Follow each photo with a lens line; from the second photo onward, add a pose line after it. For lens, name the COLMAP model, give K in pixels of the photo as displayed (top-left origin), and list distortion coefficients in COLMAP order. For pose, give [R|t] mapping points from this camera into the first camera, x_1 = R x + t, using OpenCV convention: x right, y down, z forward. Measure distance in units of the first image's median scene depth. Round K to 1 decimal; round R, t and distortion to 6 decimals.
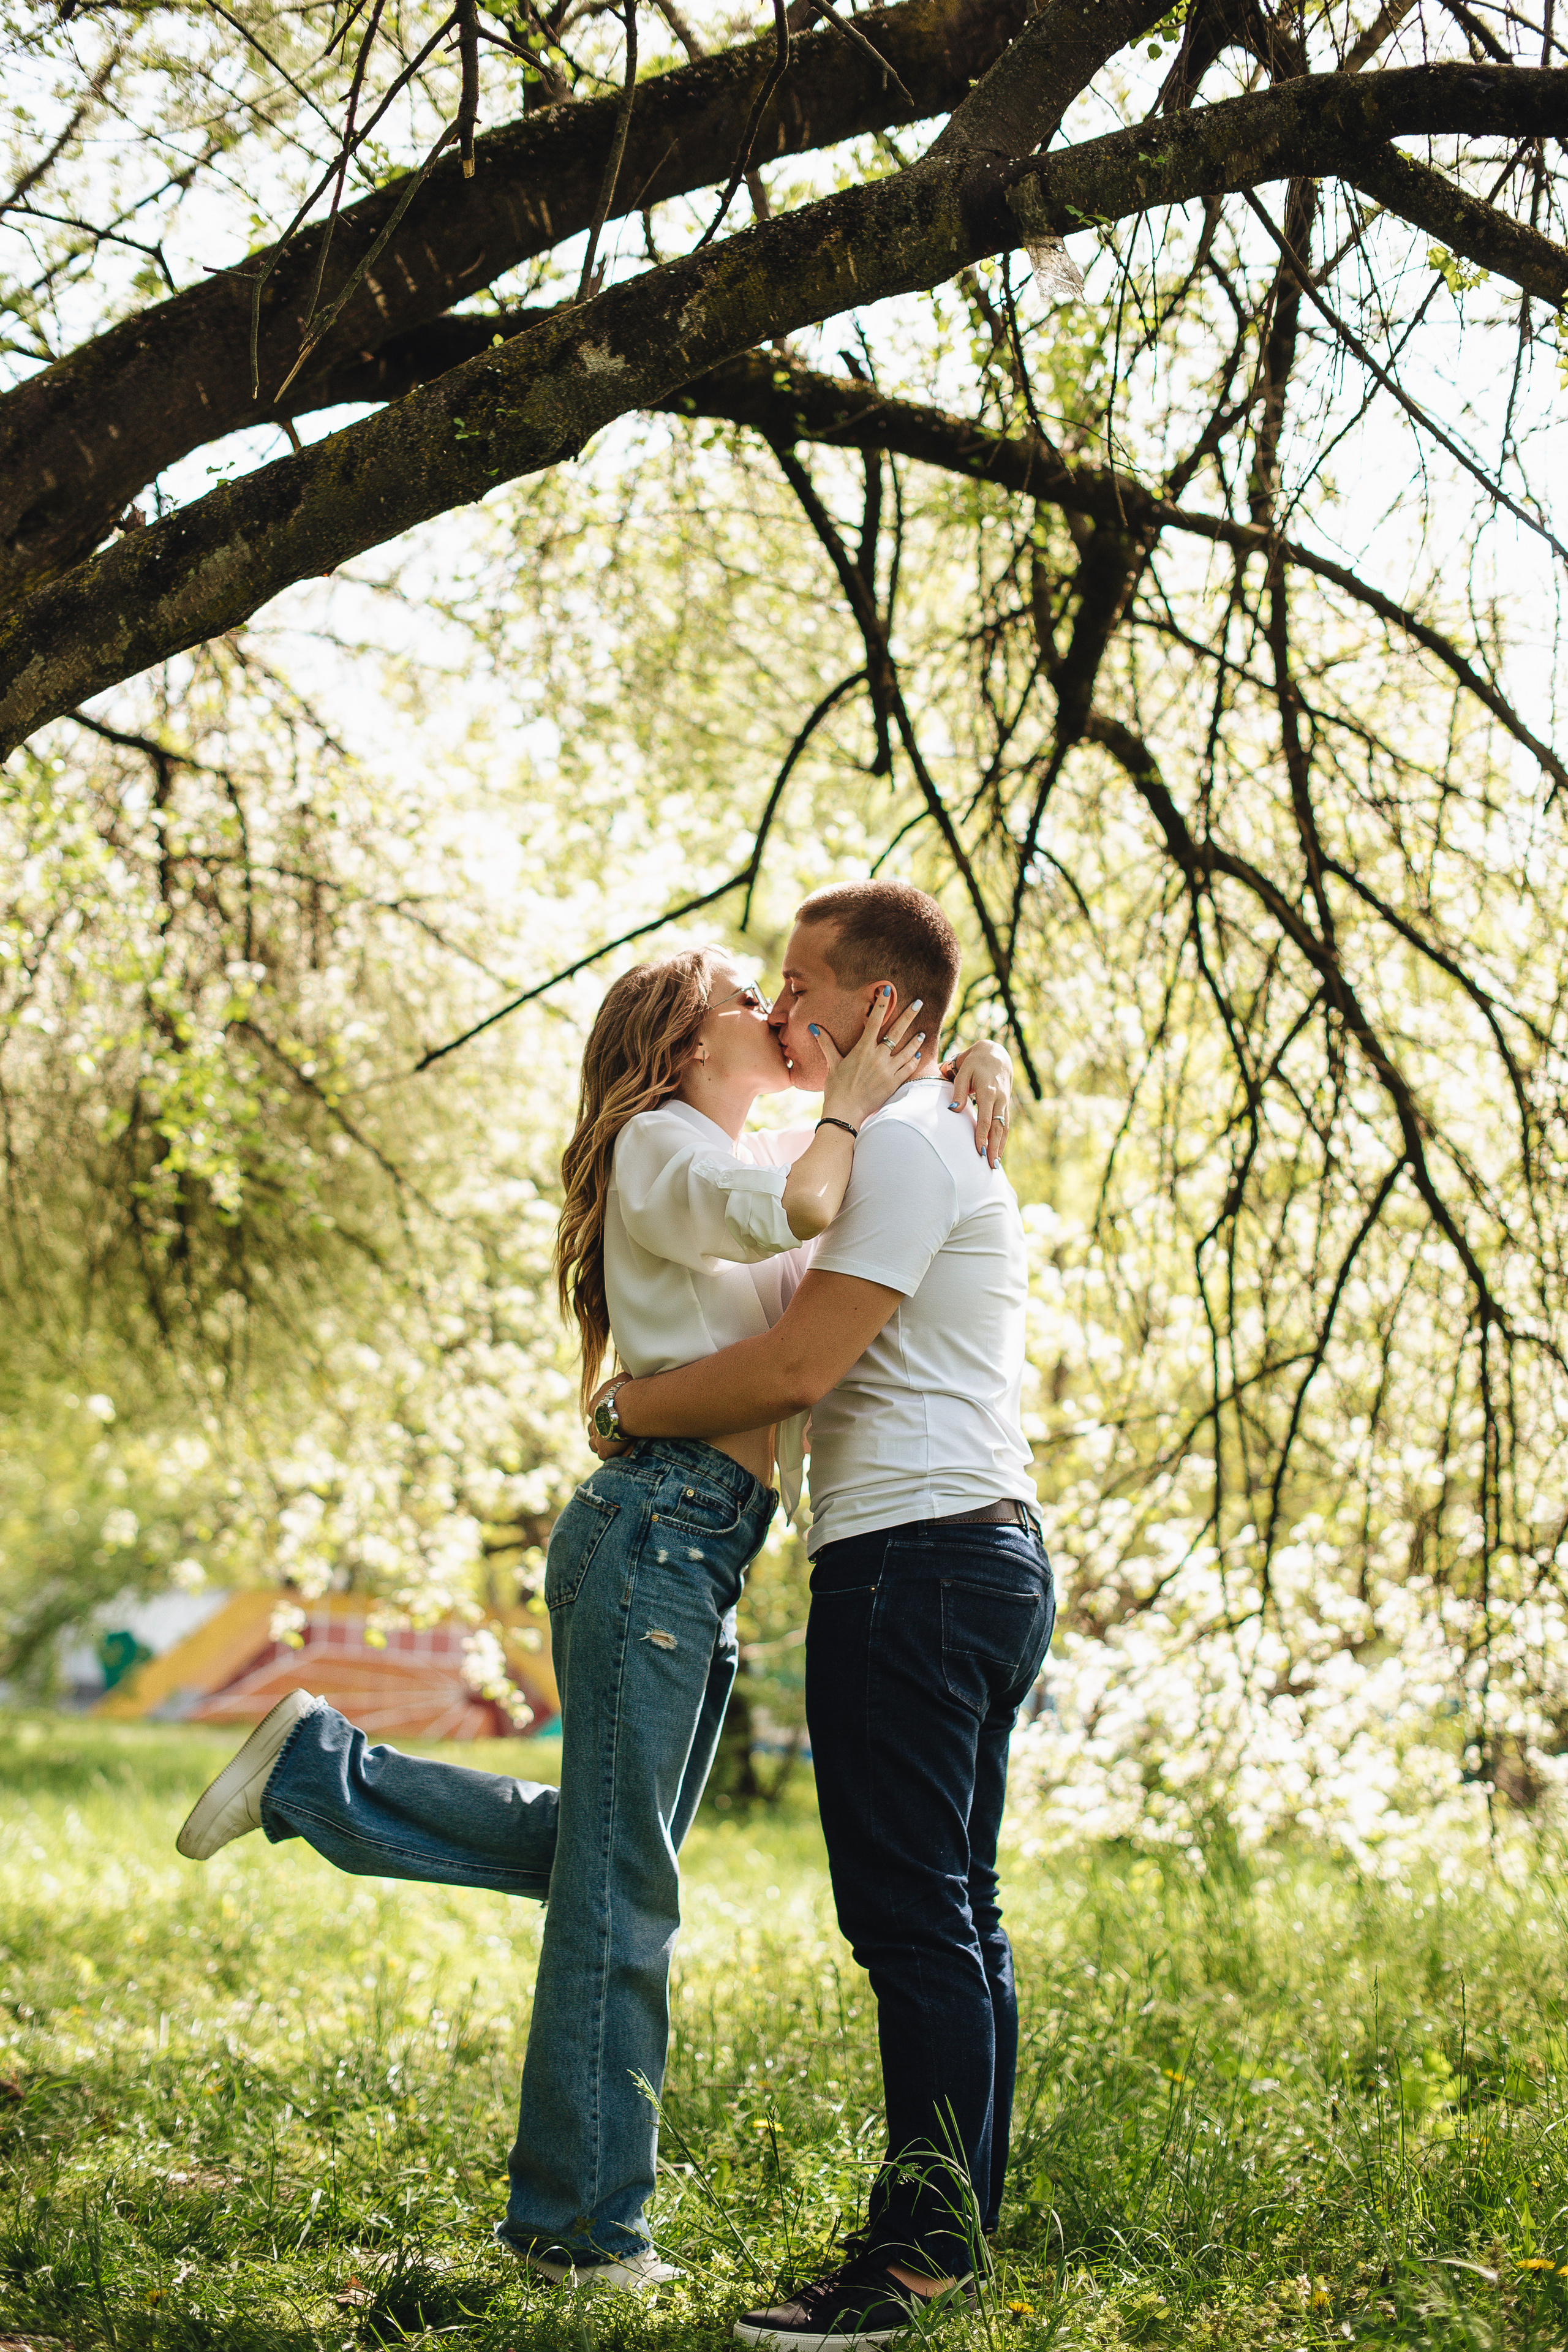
lens RADIAL K [[3458.9, 0, 783.5], [0, 3458.9, 1173.2], [0, 0, 1]] dist [-0.115370, 0.000000]
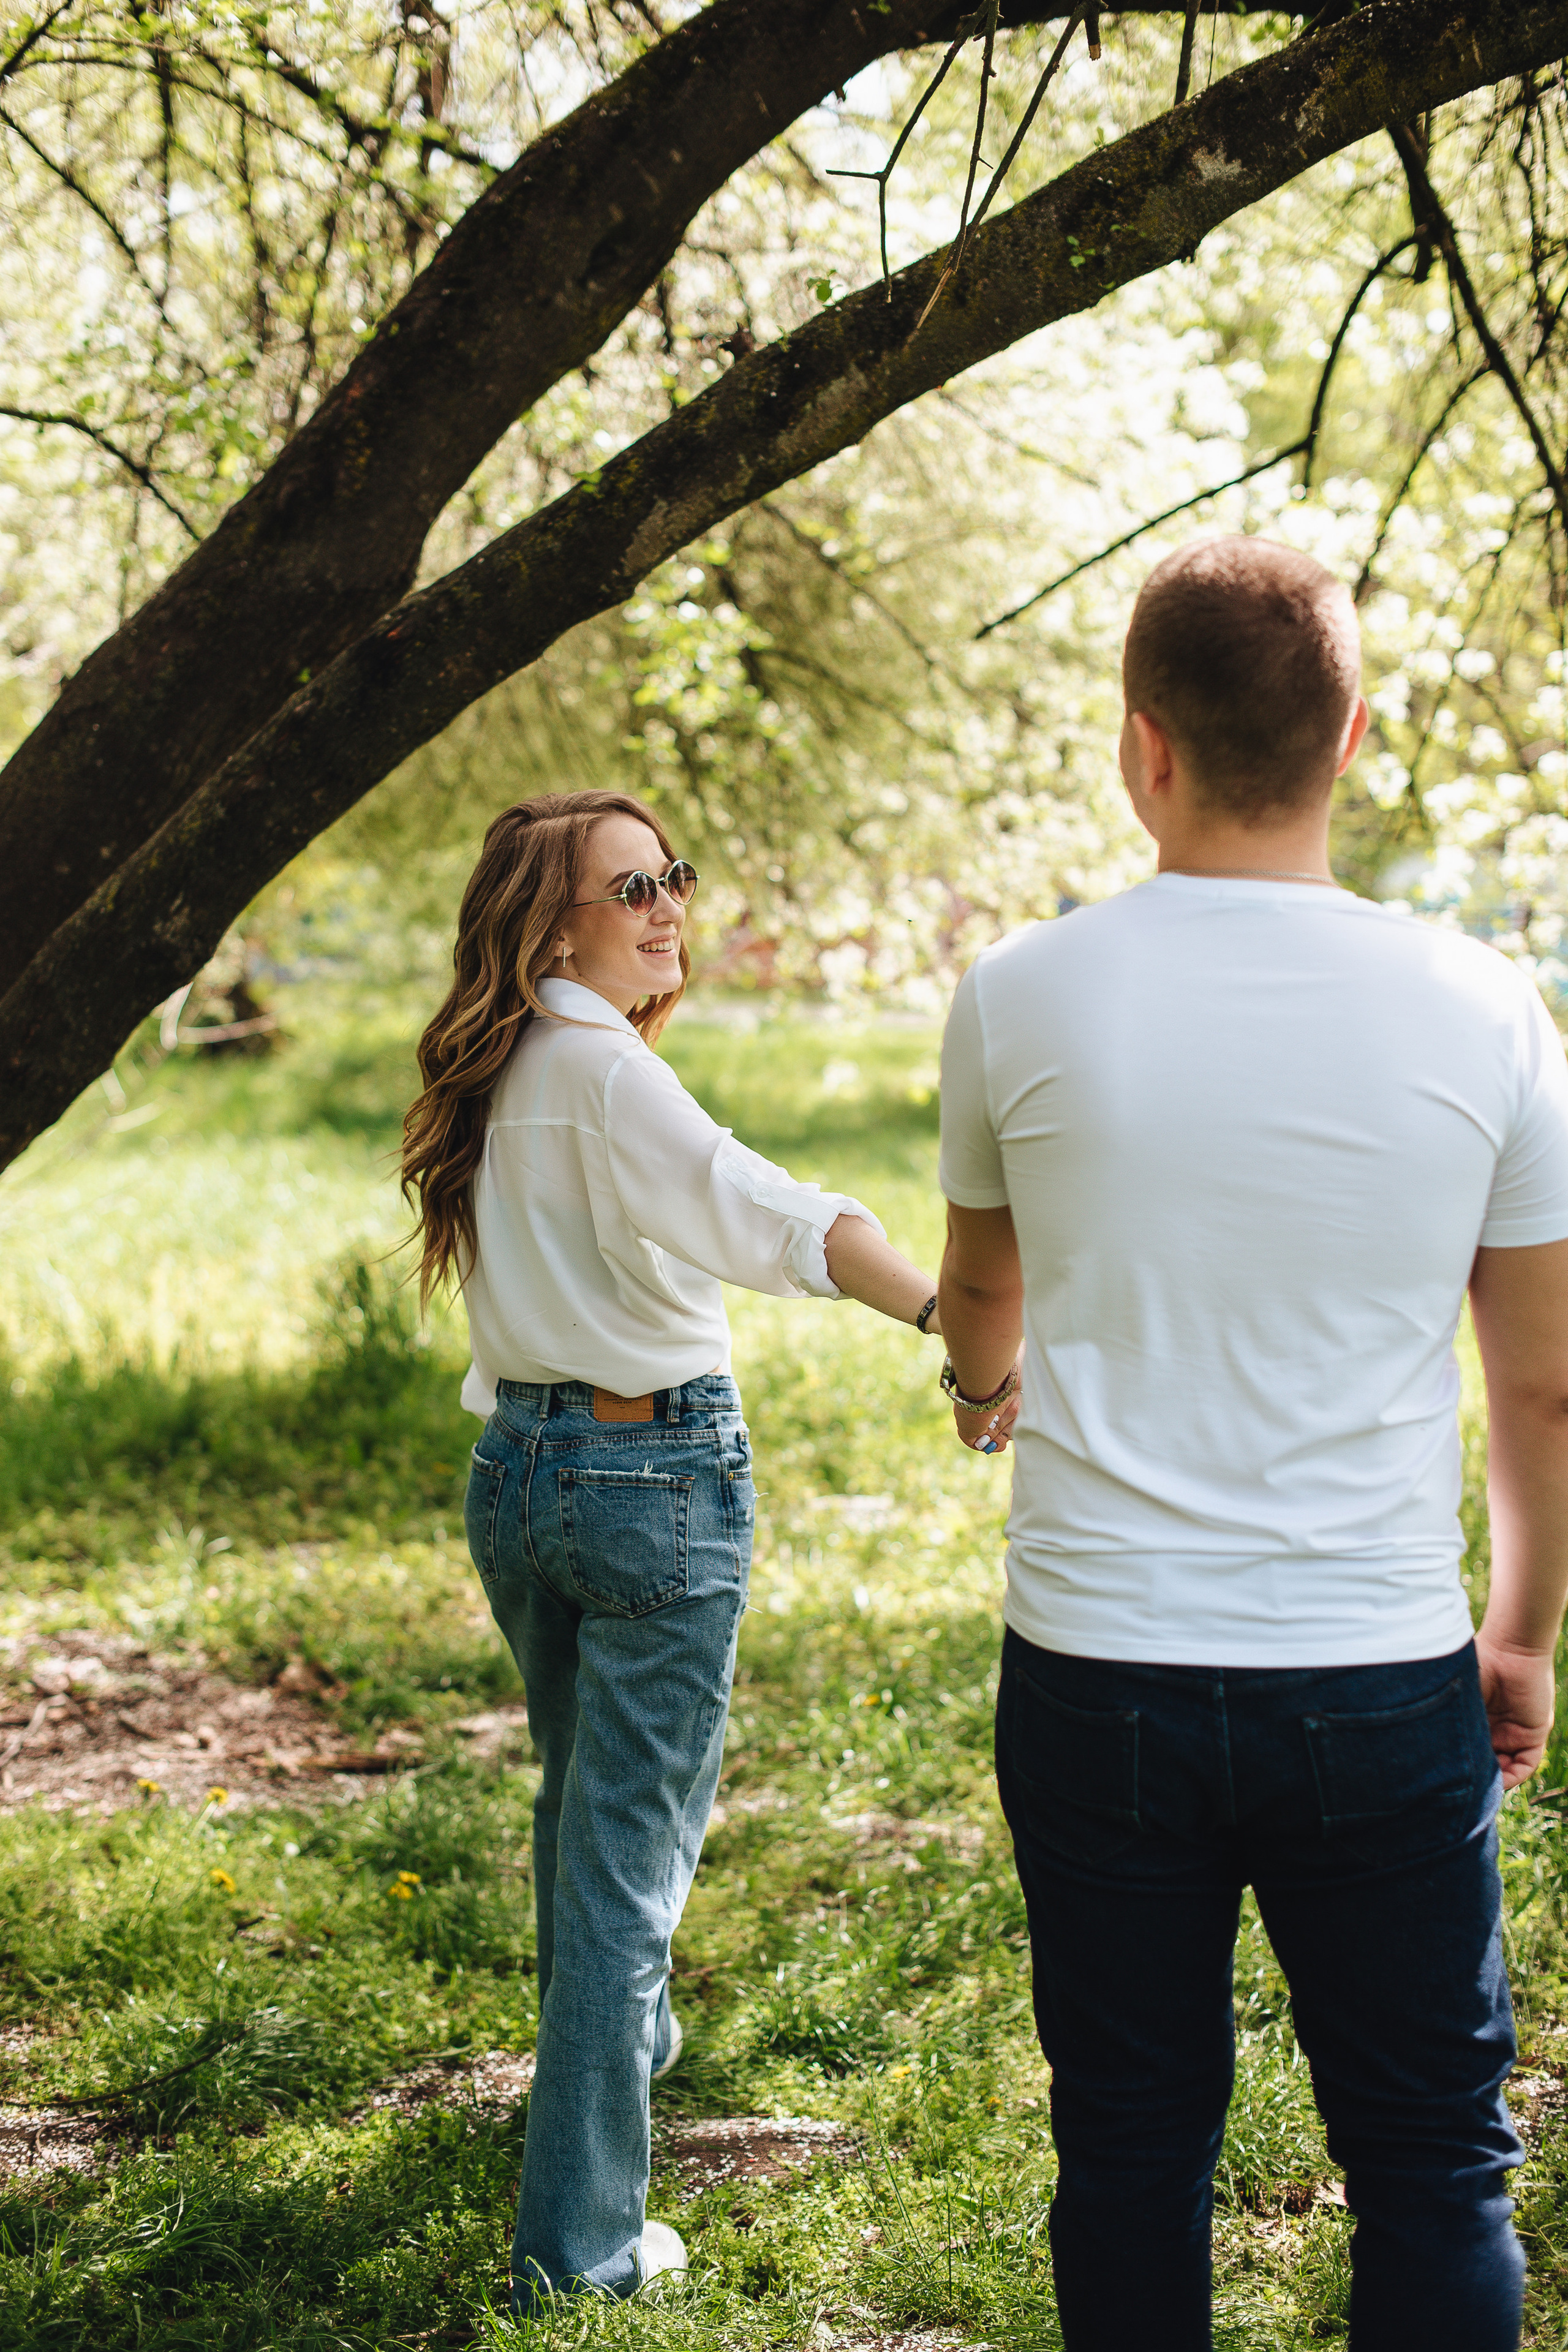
lens RADIAL K [[3458.9, 0, 769.3], [0, 3458.9, 1163.7], [0, 0, 1]] dist [-0.115370, 0.000000]
pose [[0.989302, -0.043782, -0.139154, -0.029029], [0.074432, 0.971883, 0.223389, -0.097376], [0.125461, -0.231357, 0.964745, -0.003749]]
